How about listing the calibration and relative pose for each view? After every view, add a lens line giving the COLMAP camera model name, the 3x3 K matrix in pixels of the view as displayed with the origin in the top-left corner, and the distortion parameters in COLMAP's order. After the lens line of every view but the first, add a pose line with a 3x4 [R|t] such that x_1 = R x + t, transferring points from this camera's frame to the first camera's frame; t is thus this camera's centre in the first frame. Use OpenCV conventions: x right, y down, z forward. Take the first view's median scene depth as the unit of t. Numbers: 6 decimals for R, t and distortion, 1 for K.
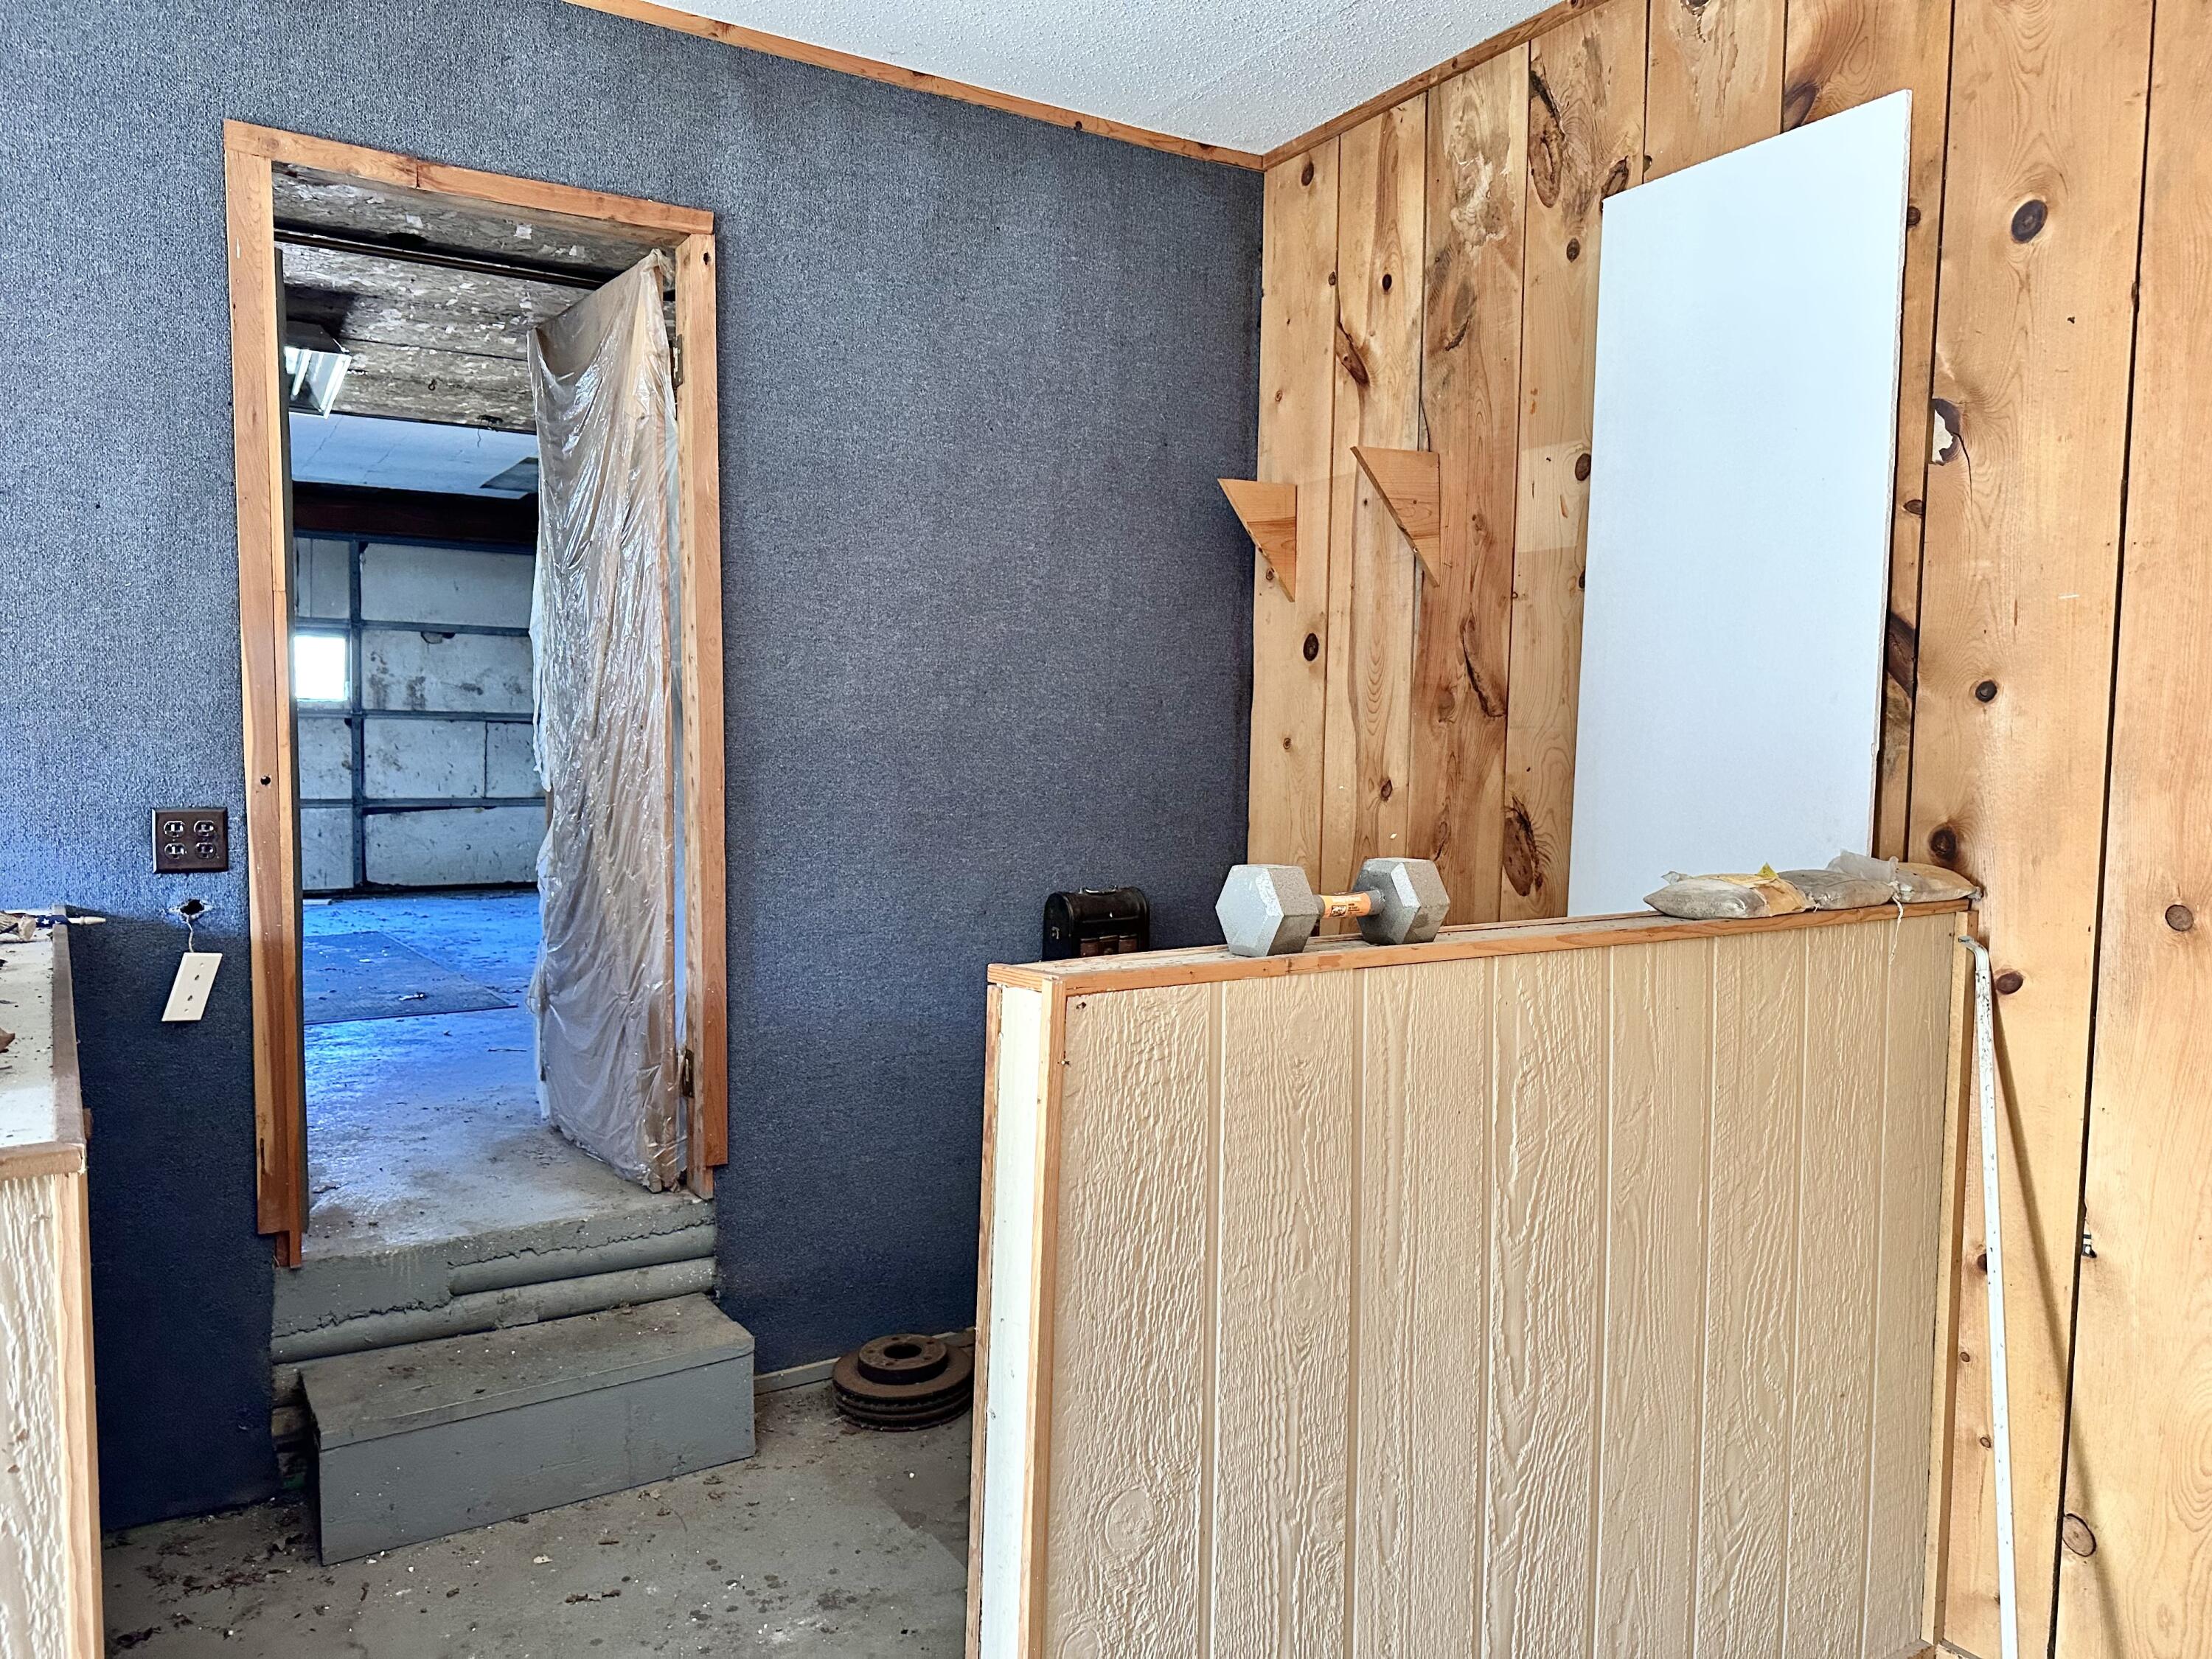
lens RADIAL K [[1561.0, 0, 1105.6], [0, 1561.0, 823.8], [0, 0, 1]] dist [-0.008745, 0.008787]
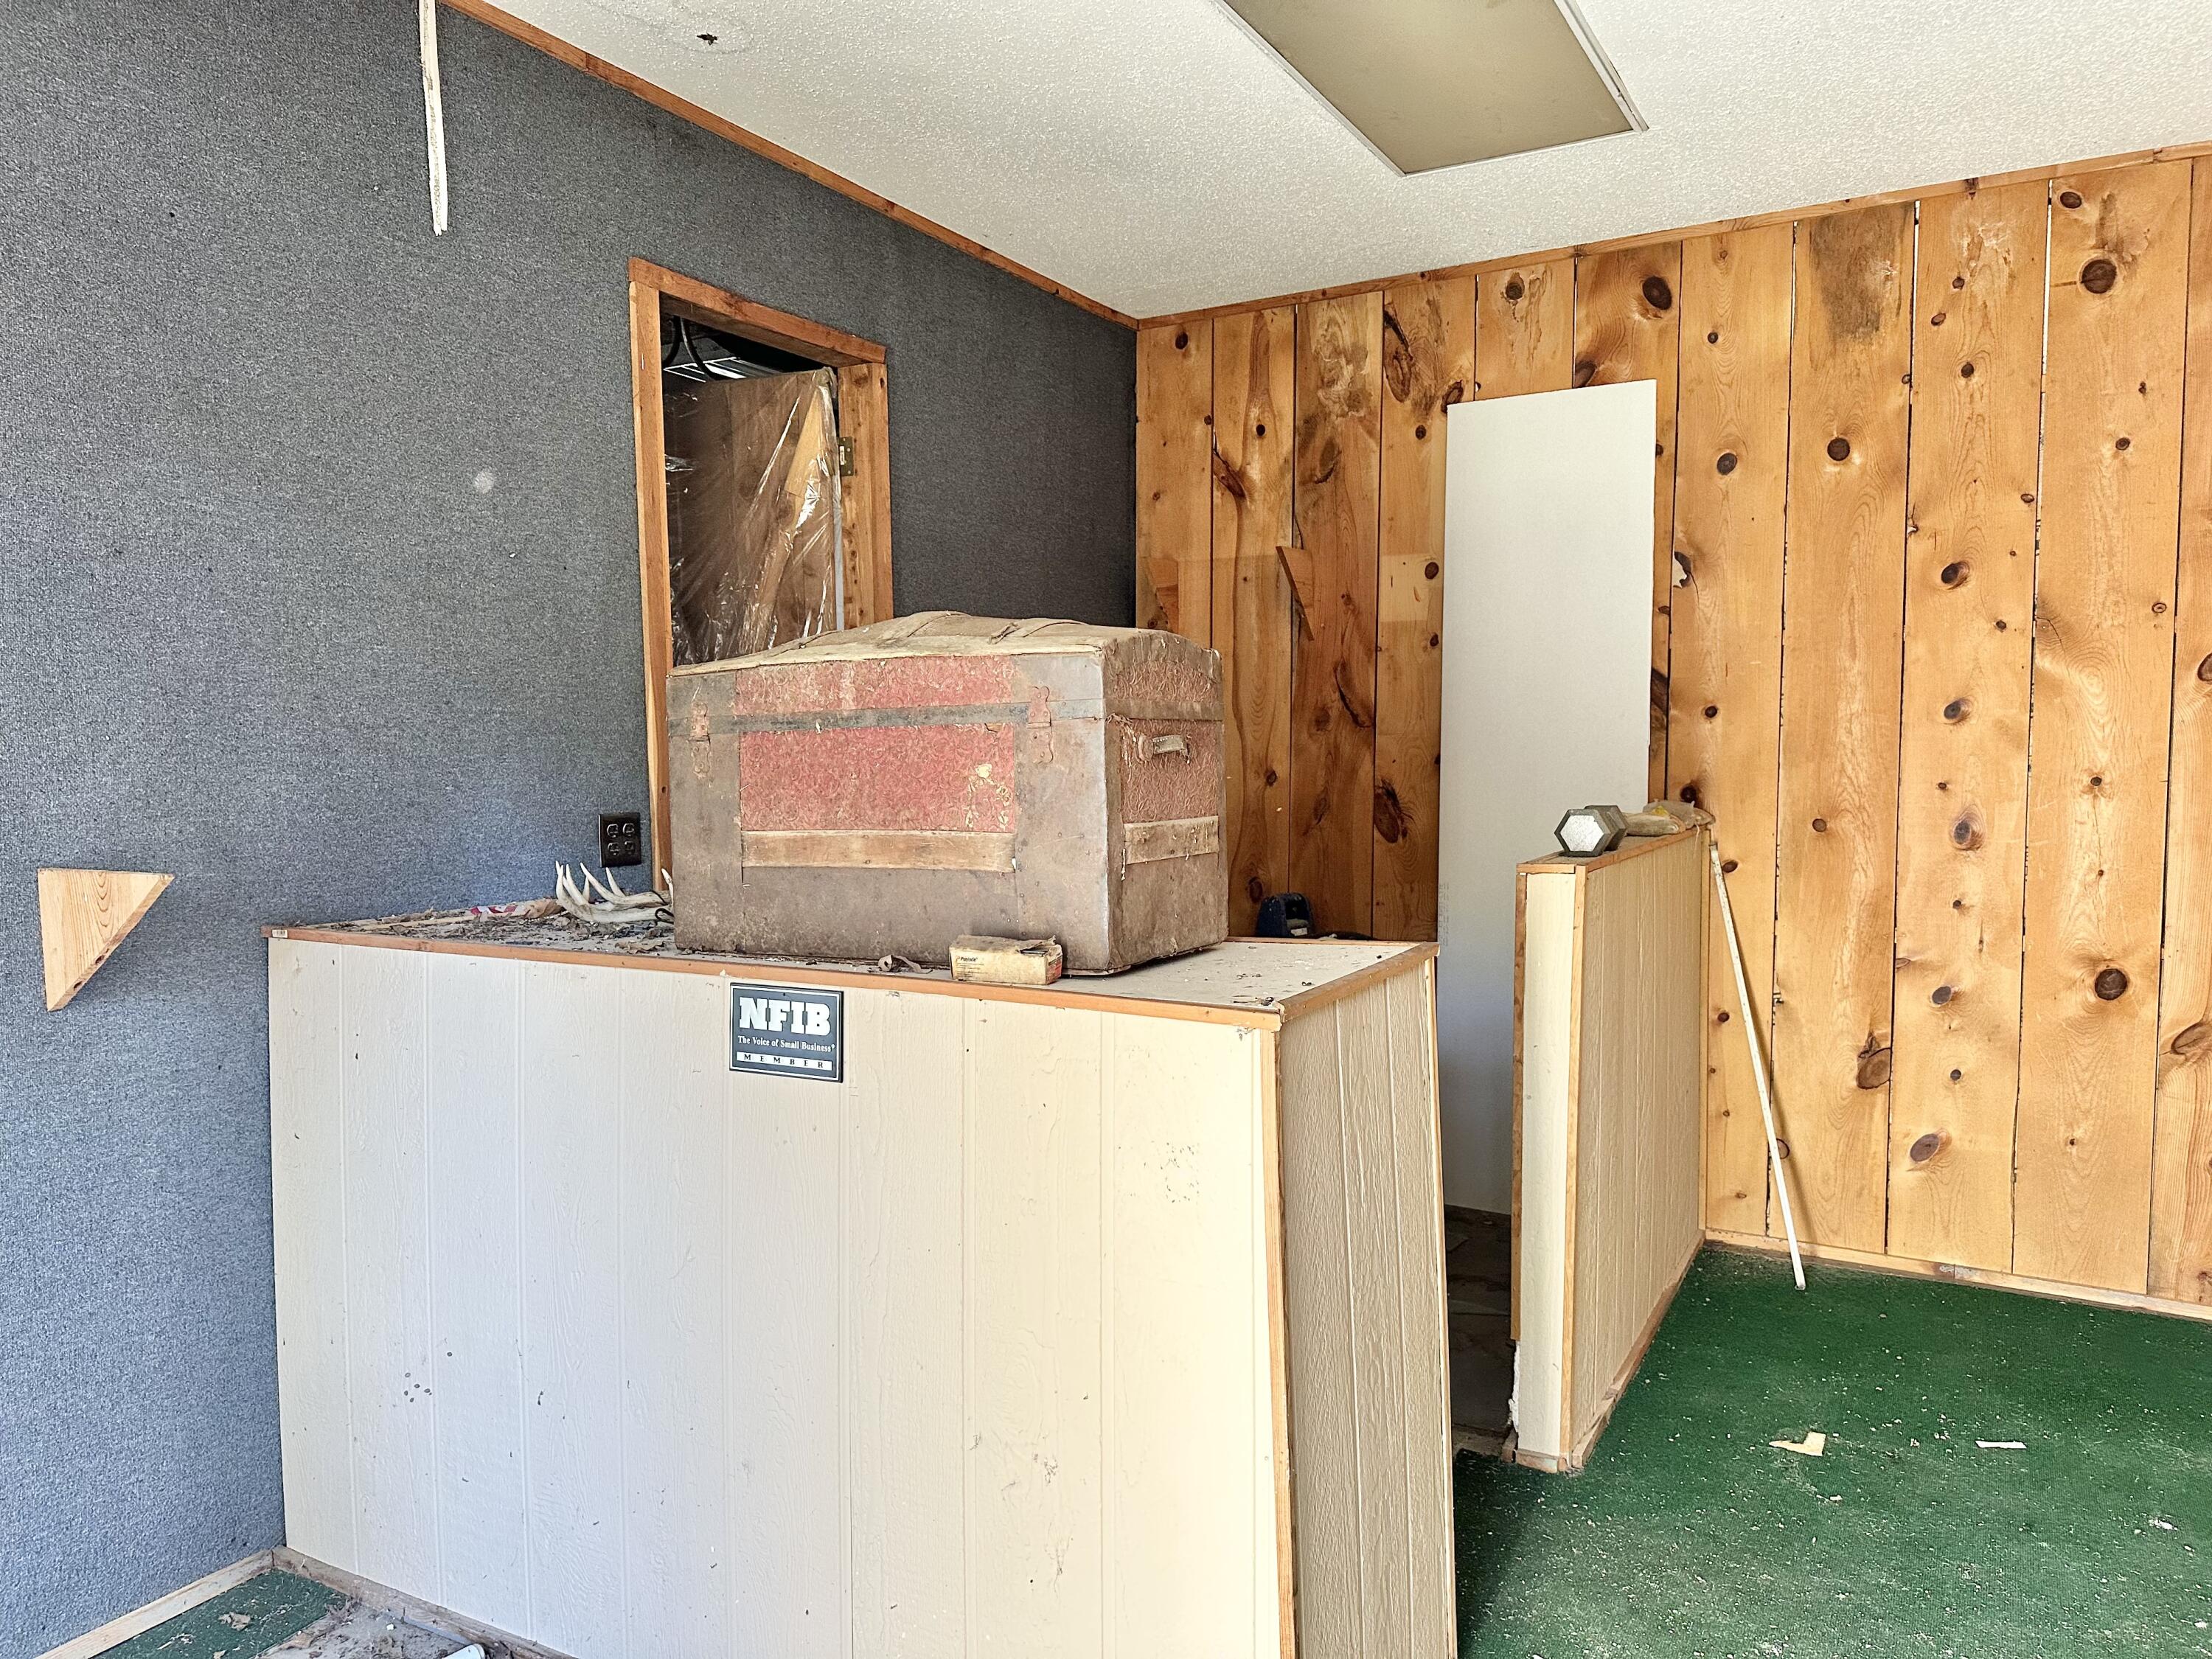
lens RADIAL K [[1532.1, 0, 1118.5], [0, 1532.1, 821.4], [0, 0, 1]] dist [0.077509, -0.085651]
pose [[0.880479, -0.040174, 0.472381, -0.693203], [0.041182, 0.999118, 0.008211, 0.001393], [-0.472294, 0.012224, 0.881356, -0.220918]]
